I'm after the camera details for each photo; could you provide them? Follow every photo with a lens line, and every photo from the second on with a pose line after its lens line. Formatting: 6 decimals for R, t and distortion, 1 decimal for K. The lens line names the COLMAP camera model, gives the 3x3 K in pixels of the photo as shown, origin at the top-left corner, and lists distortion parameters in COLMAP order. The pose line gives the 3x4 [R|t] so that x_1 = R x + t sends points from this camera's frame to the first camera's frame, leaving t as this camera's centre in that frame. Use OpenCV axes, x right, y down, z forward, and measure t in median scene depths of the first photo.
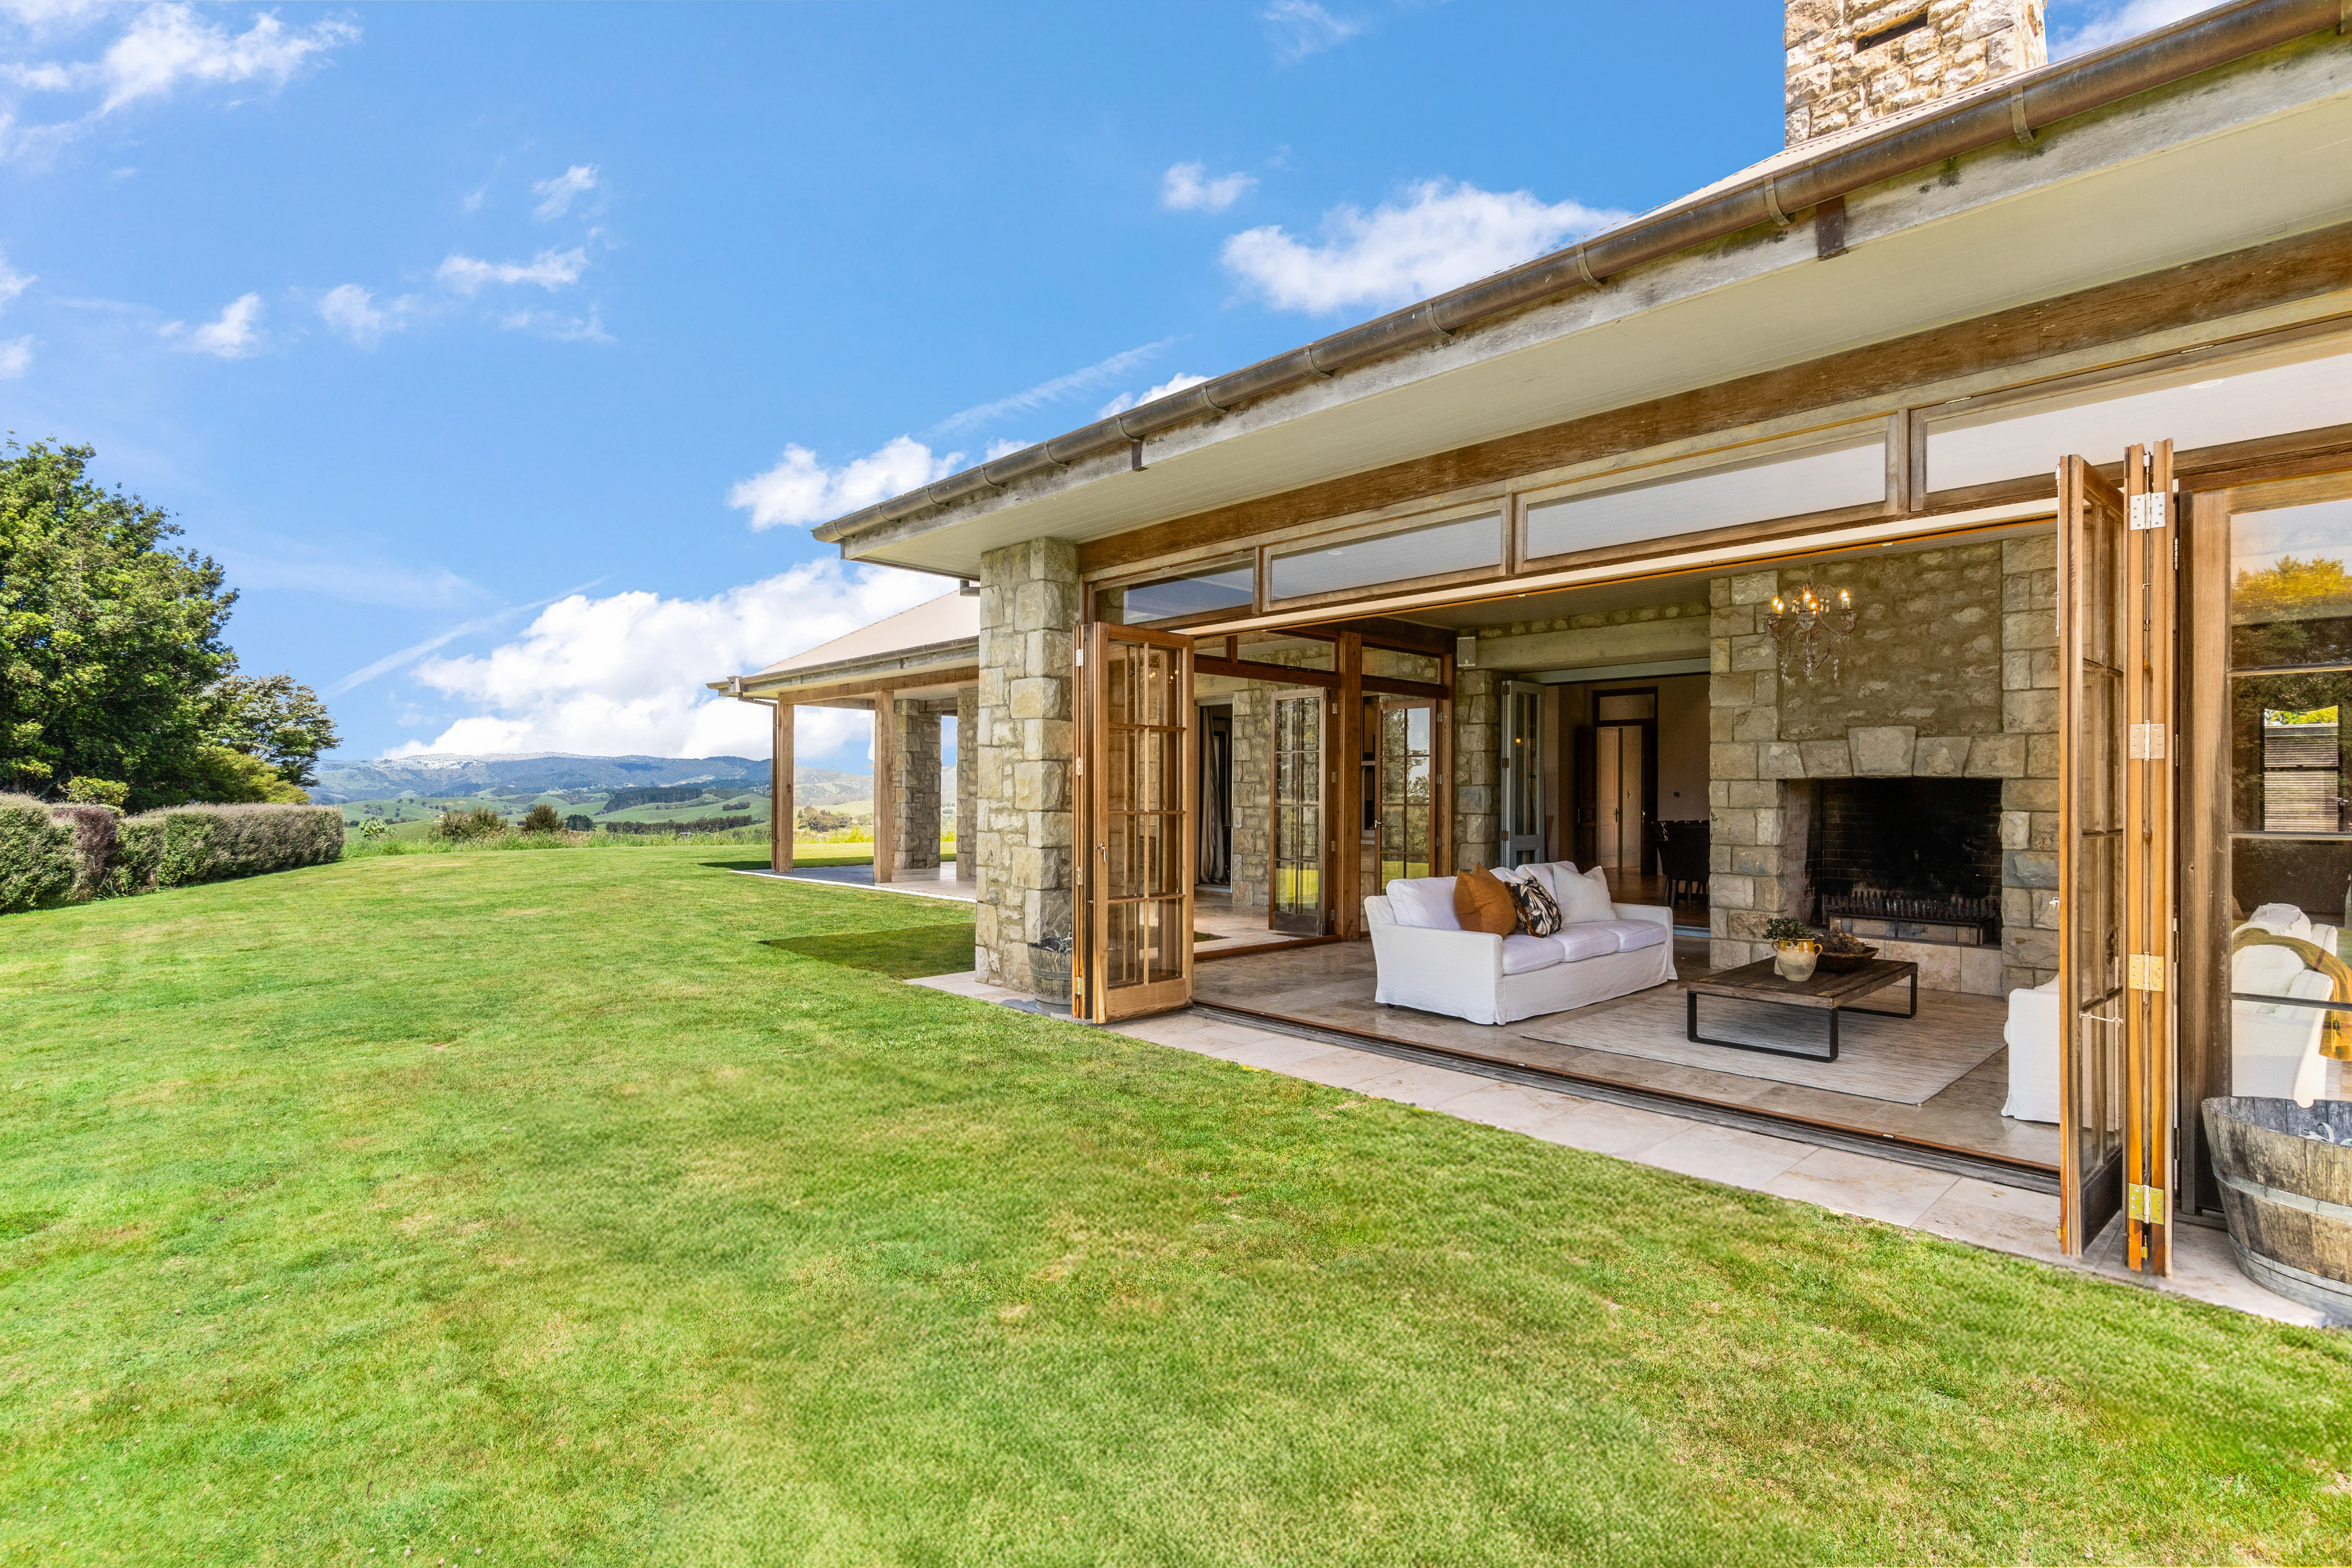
lens RADIAL K [[1137.1, 0, 1176.0], [0, 1137.1, 784.0], [0, 0, 1]] dist [0.000239, 0.000032]
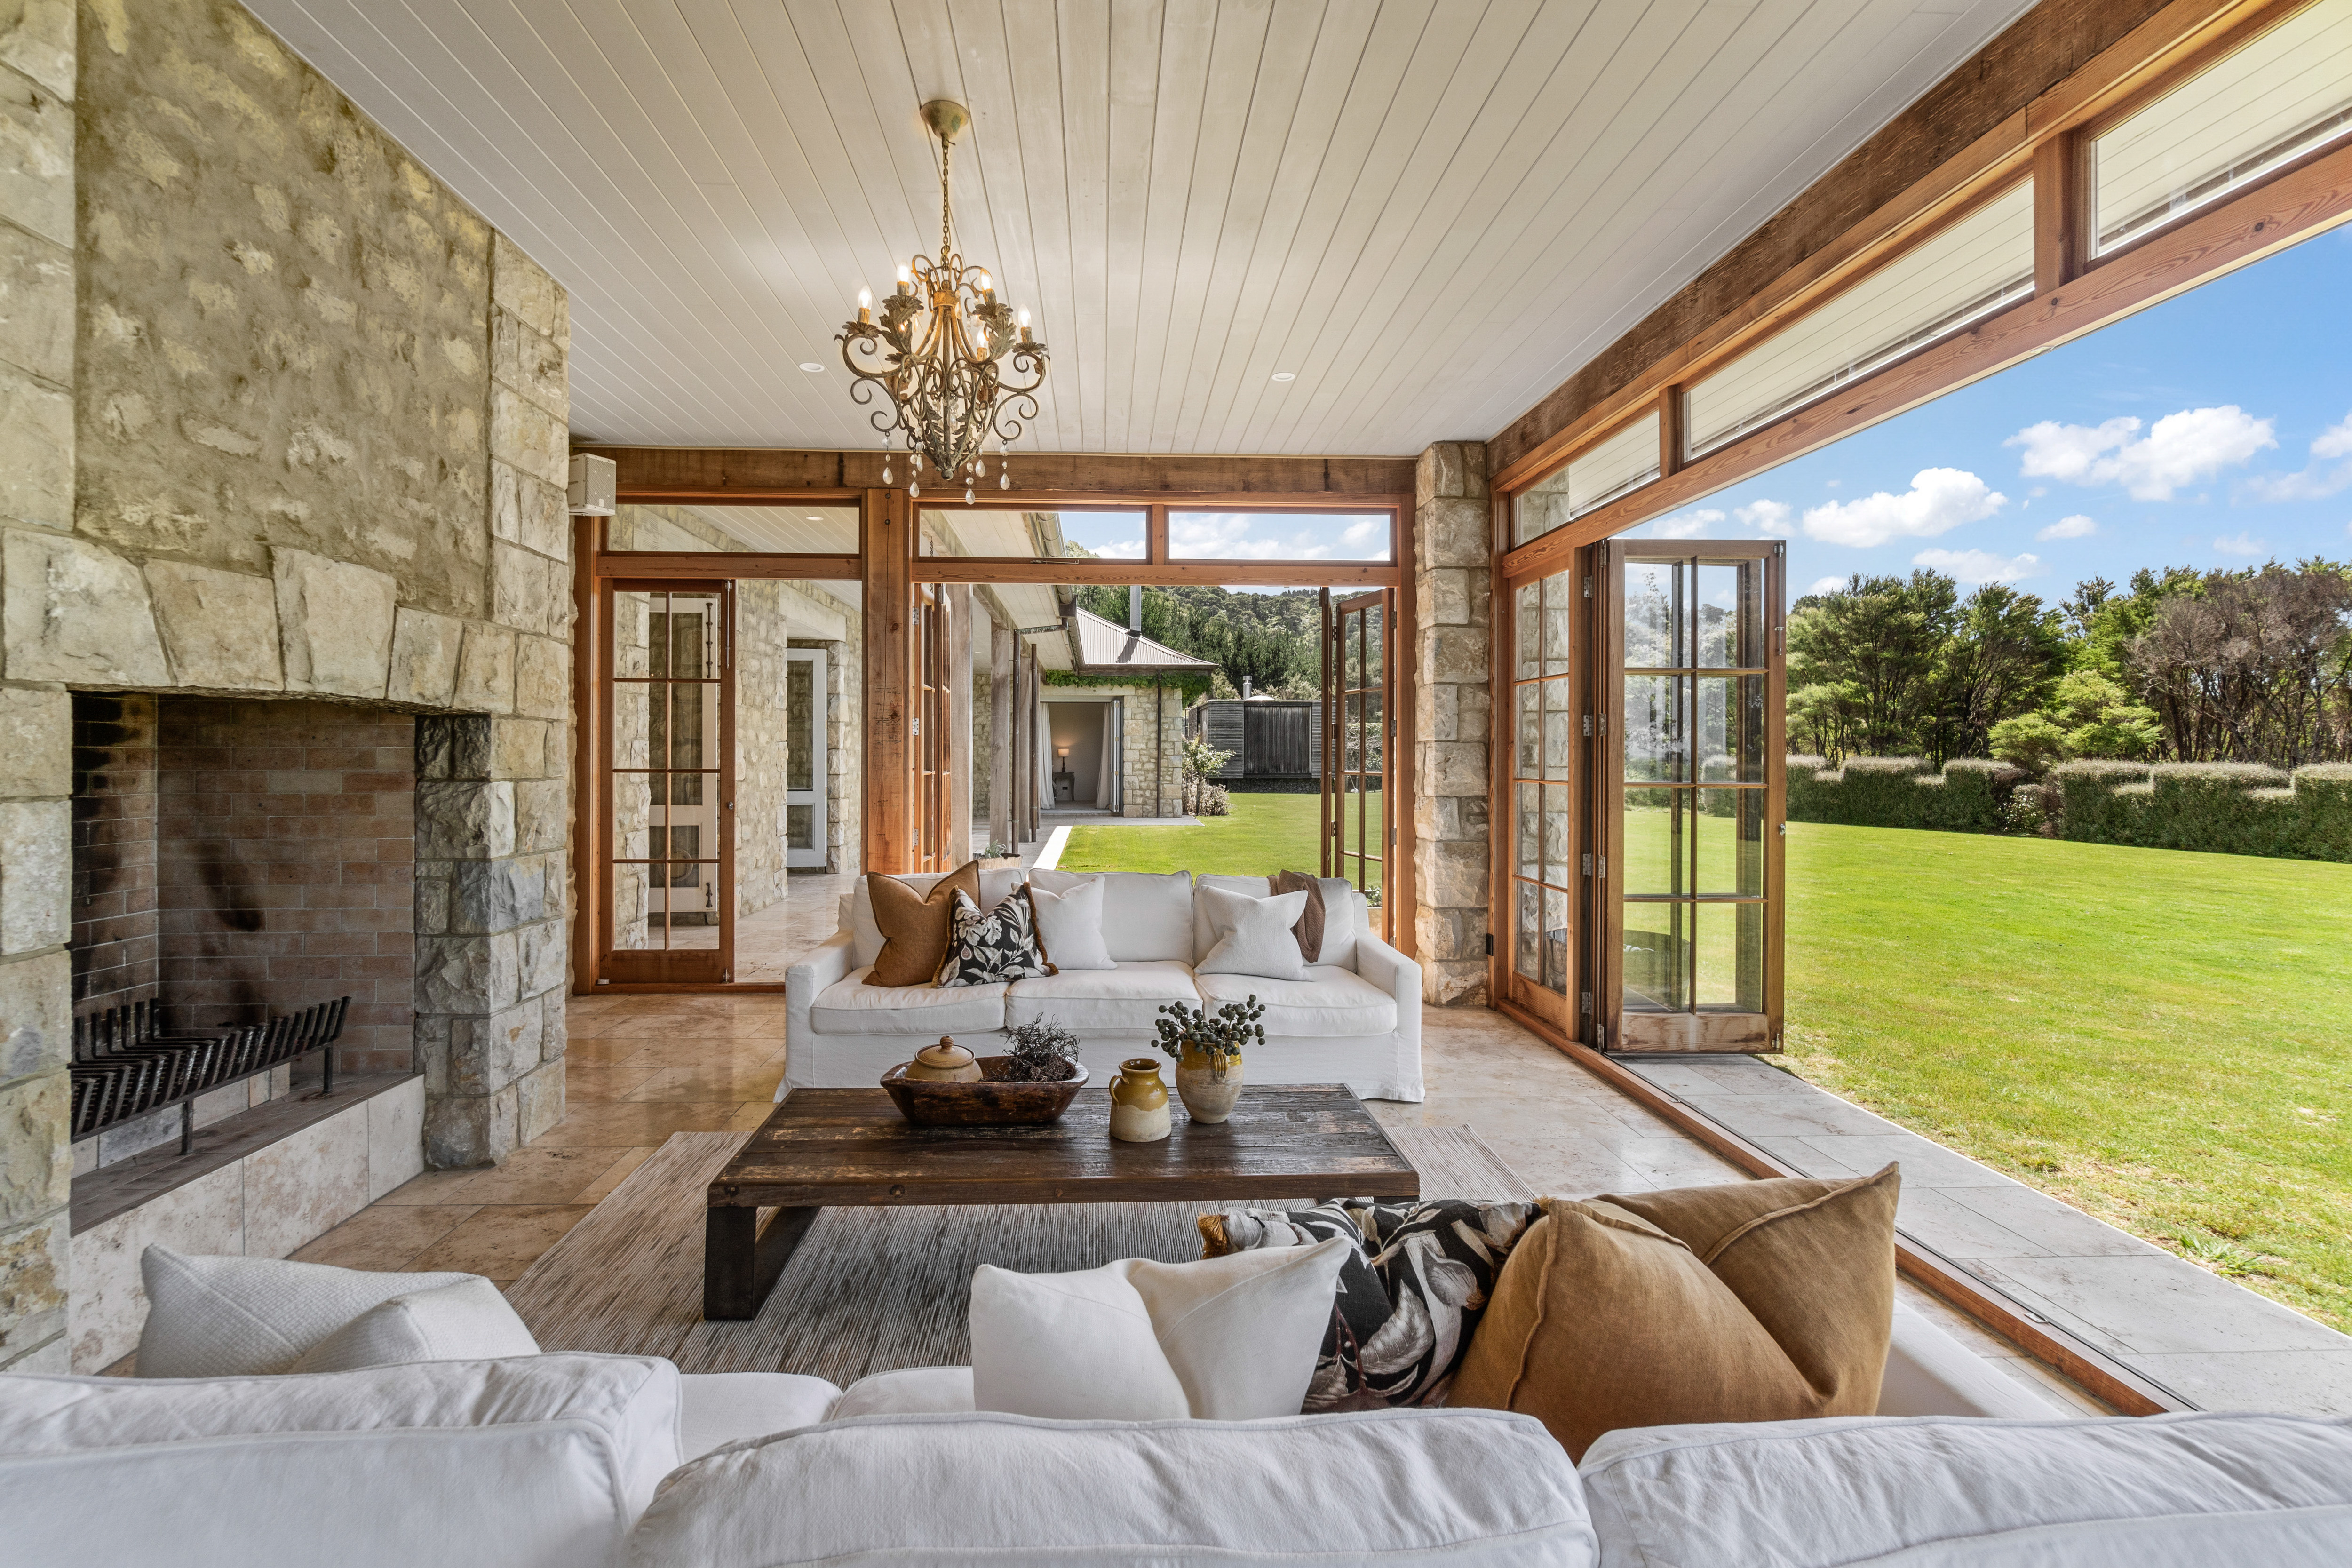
lens RADIAL K [[1032.5, 0, 1149.4], [0, 1032.5, 756.0], [0, 0, 1]] dist [0.001833, 0.000297]
pose [[-0.759010, -0.007828, 0.651032, 0.211698], [-0.012987, 0.999911, -0.003118, 0.010154], [-0.650950, -0.010822, -0.759044, 1.115114]]
